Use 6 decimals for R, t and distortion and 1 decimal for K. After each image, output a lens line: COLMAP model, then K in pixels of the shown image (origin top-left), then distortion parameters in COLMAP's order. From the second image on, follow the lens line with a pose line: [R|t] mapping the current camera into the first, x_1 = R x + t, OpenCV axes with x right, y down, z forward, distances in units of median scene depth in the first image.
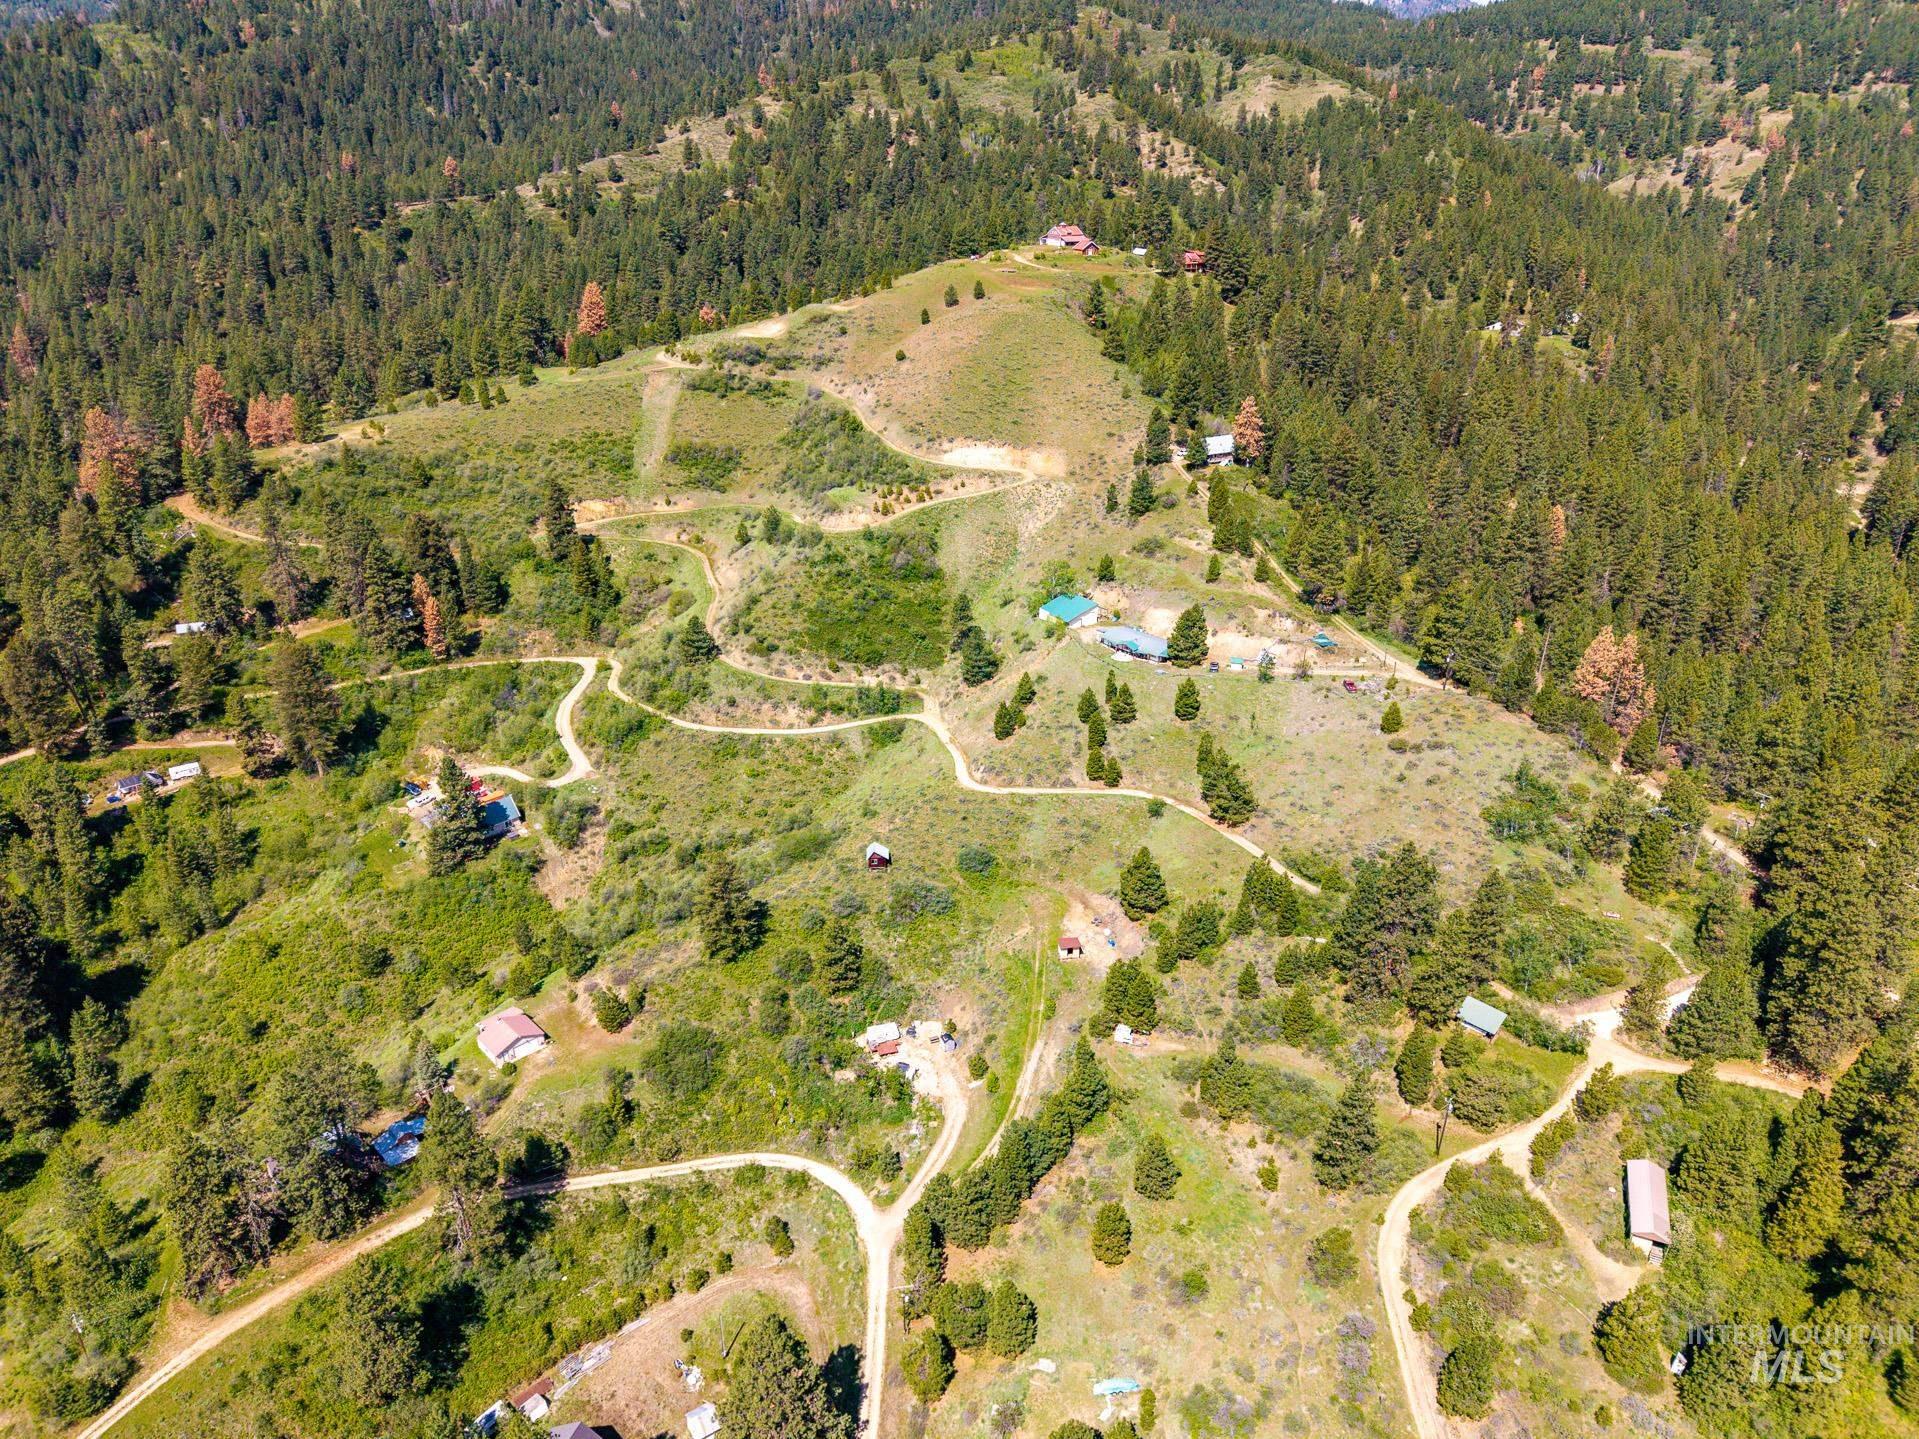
lens RADIAL K [[1288.7, 0, 963.1], [0, 1288.7, 722.8], [0, 0, 1]] dist [0.025693, -0.025703]
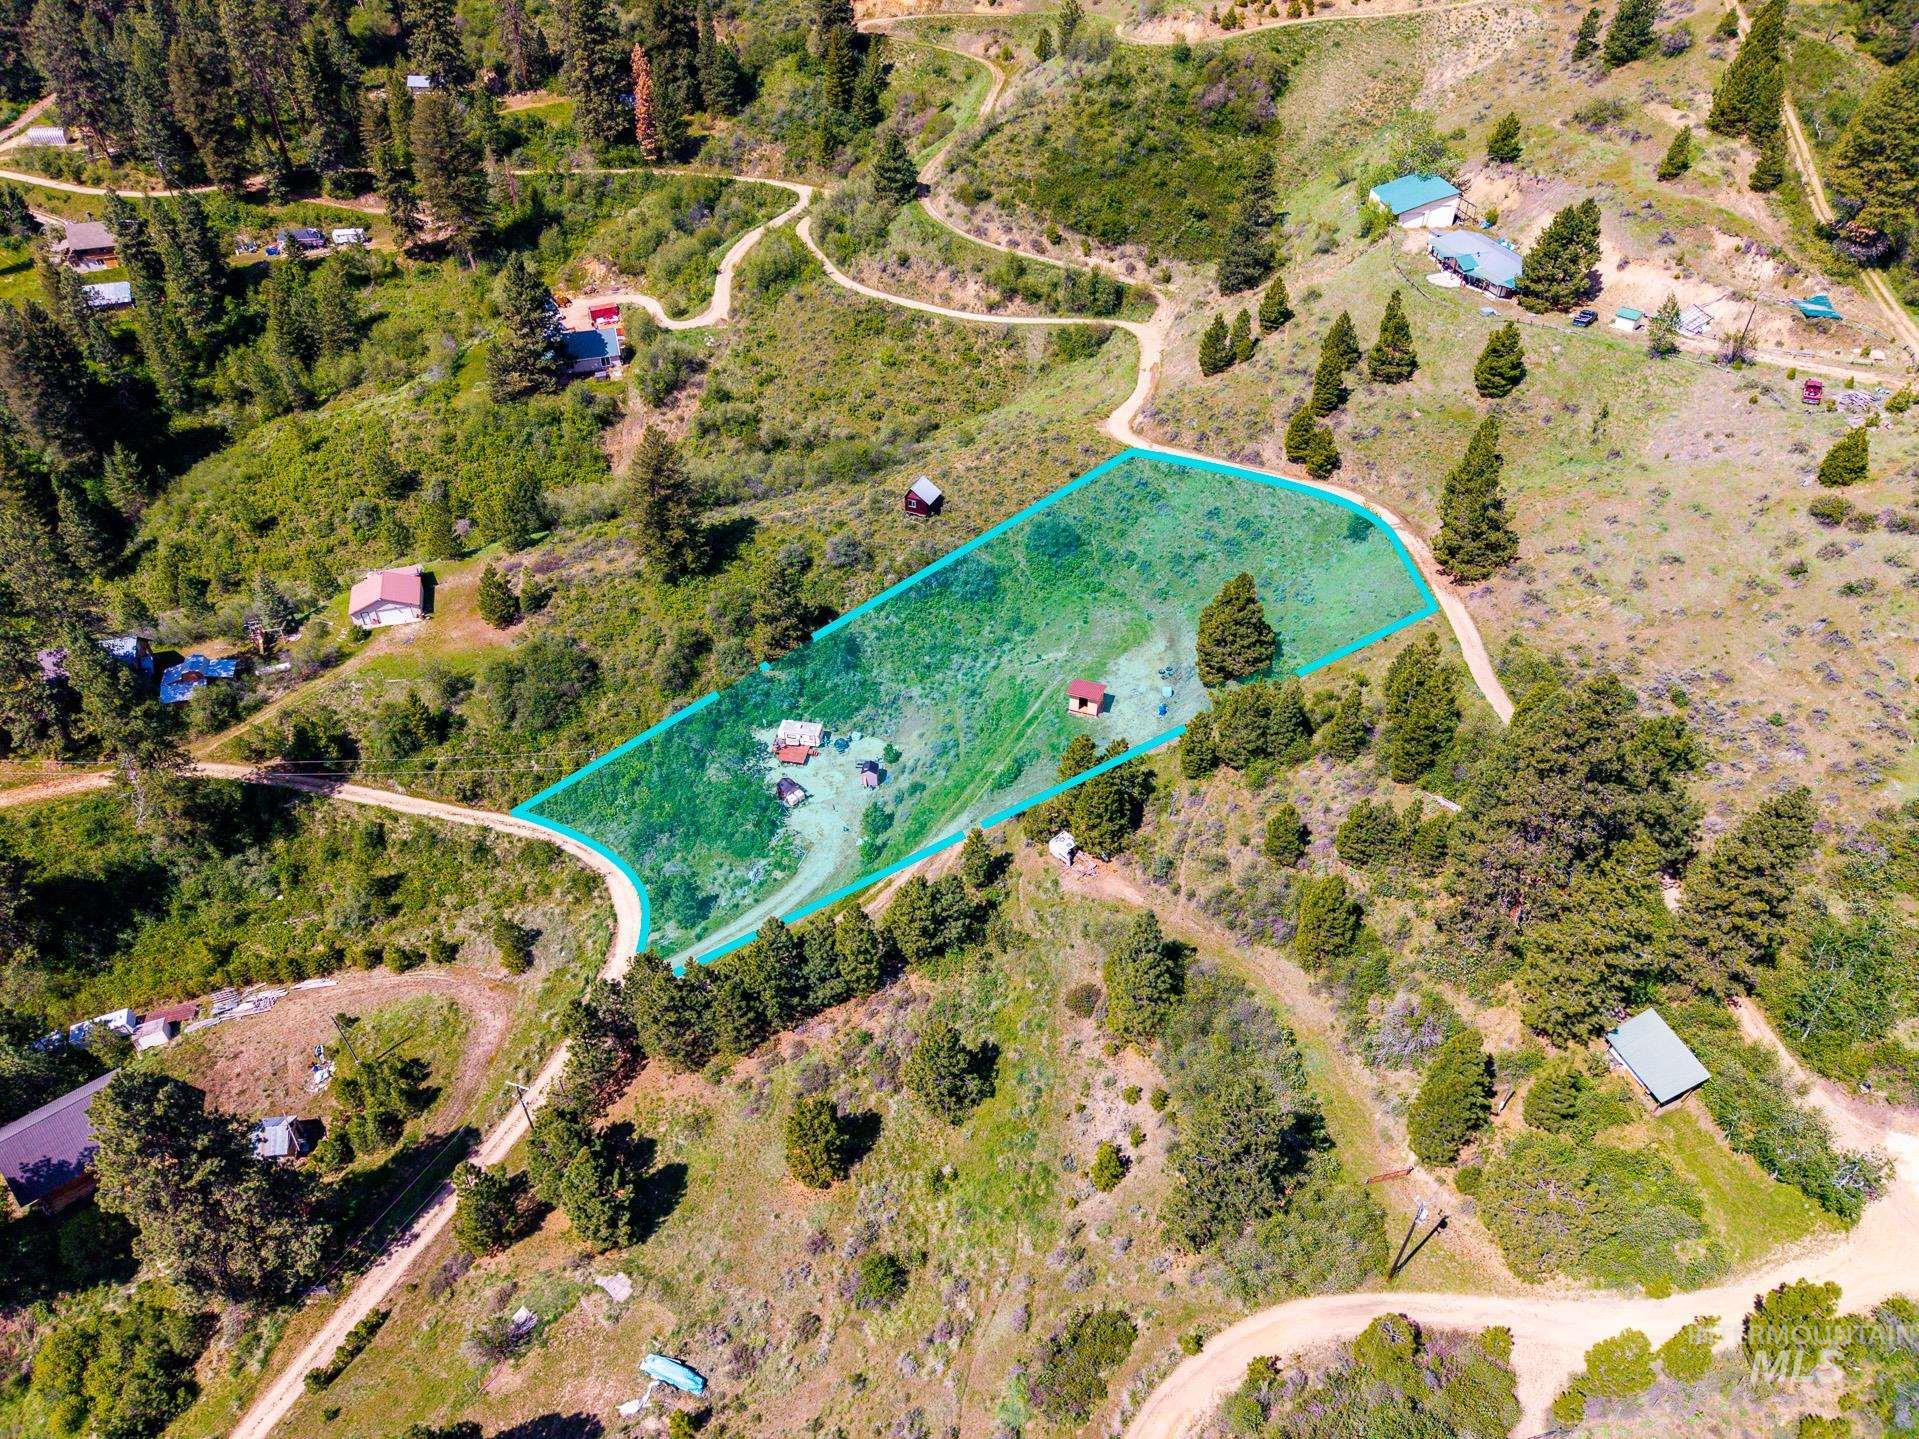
lens RADIAL K [[1286.4, 0, 959.5], [0, 1286.4, 719.5], [0, 0, 1]] dist [0.037925, -0.046267]
pose [[0.883343, 0.292729, -0.366081, 0.205146], [-0.191178, 0.938100, 0.288825, 0.011043], [0.427968, -0.185144, 0.884627, 0.317543]]
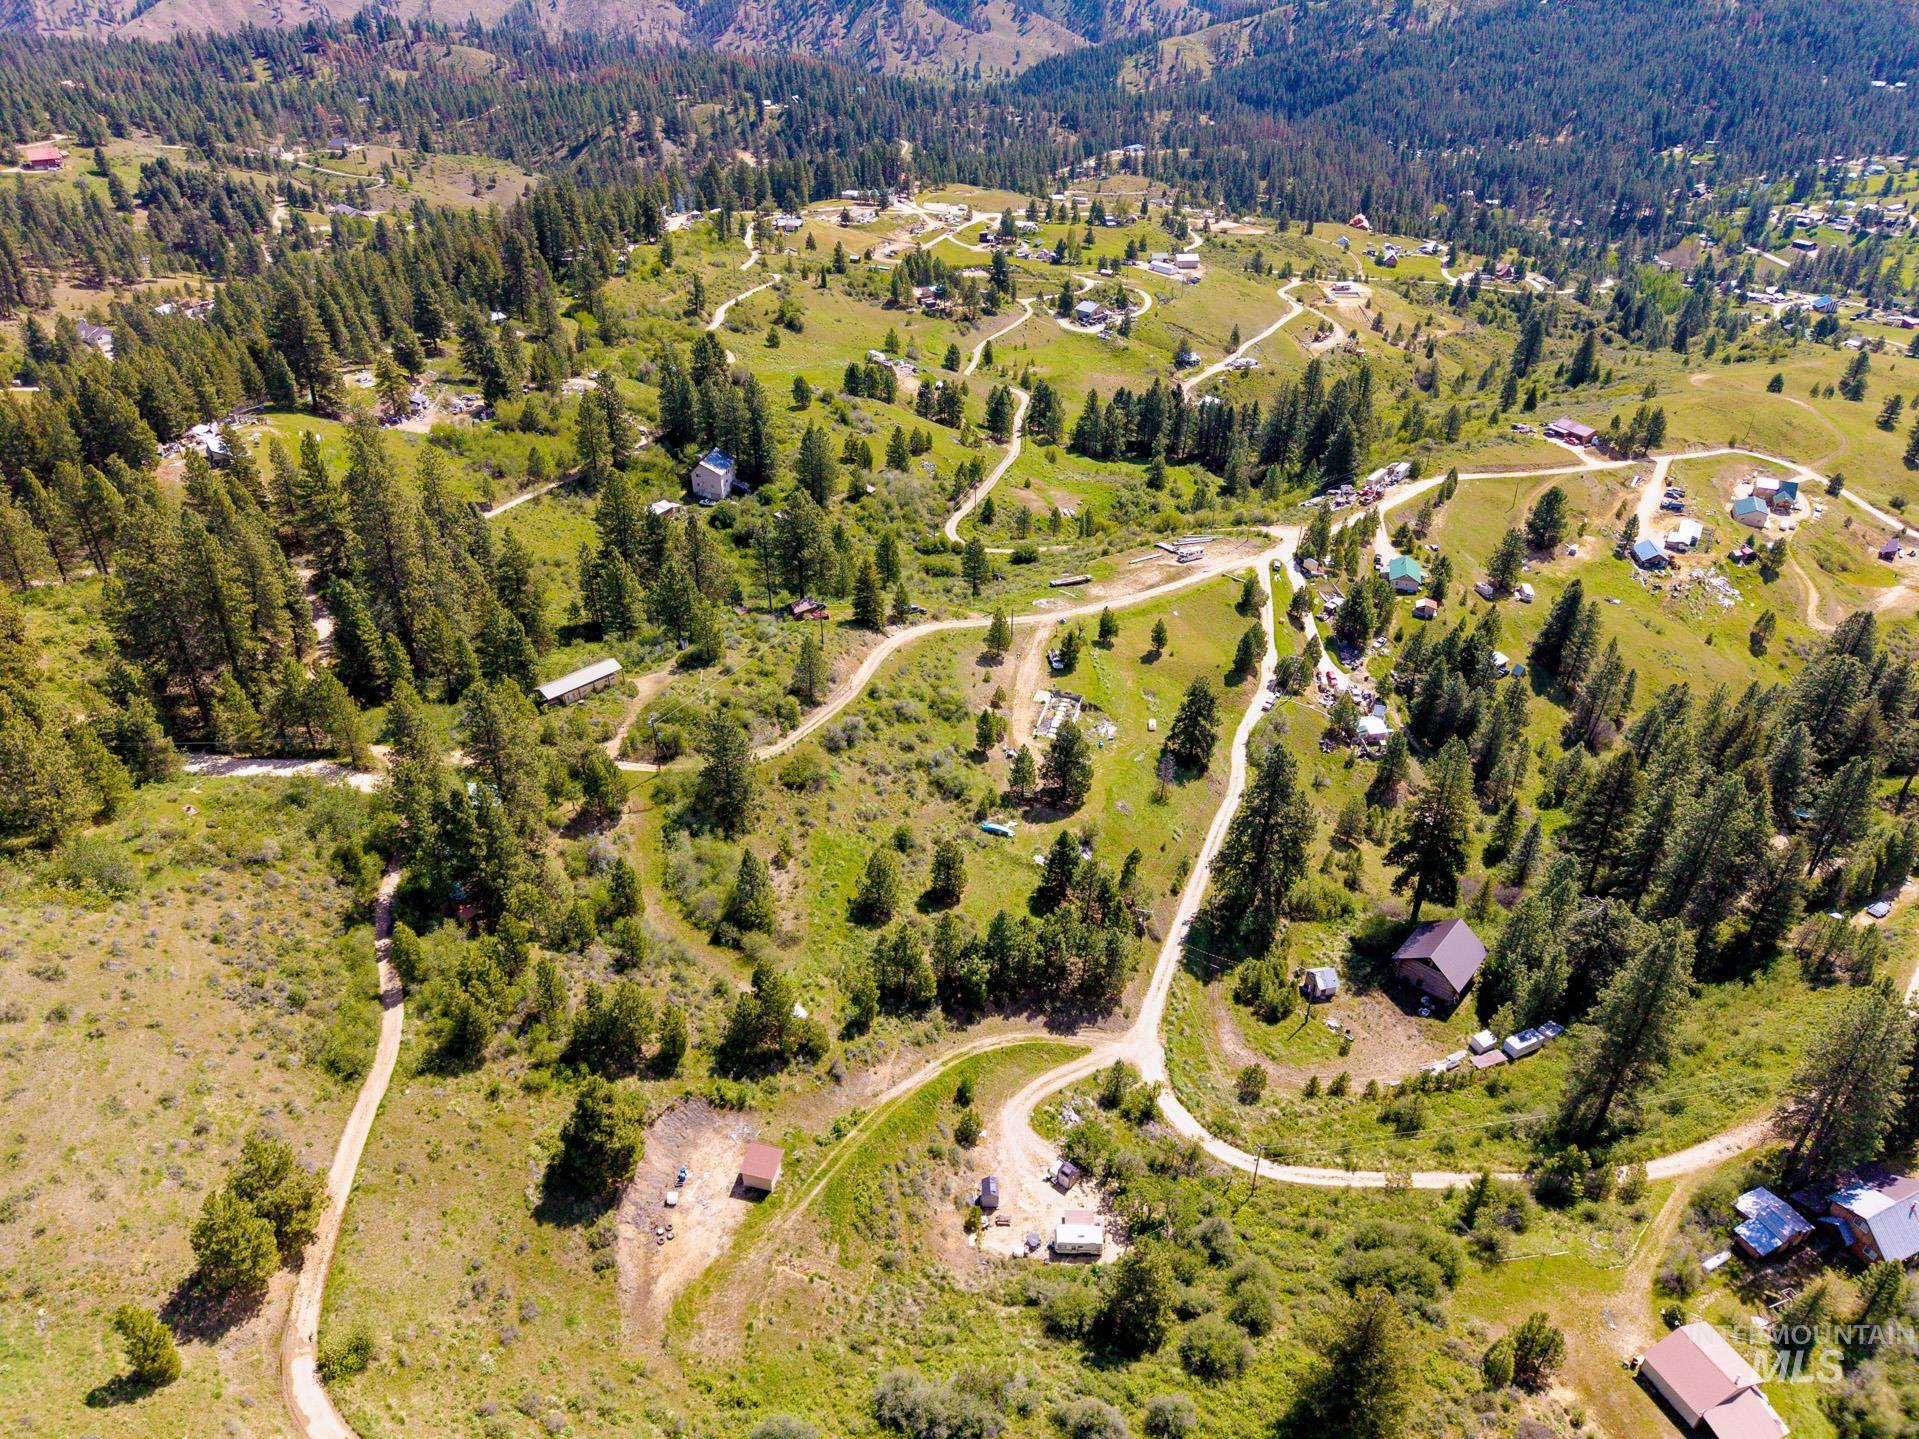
lens RADIAL K [[1281.1, 0, 955.8], [0, 1281.1, 720.4], [0, 0, 1]] dist [0.019361, -0.020473]
pose [[-0.934785, -0.203917, 0.290850, -0.104734], [0.138003, 0.545999, 0.826342, -0.330056], [-0.327309, 0.812590, -0.482251, 0.849792]]
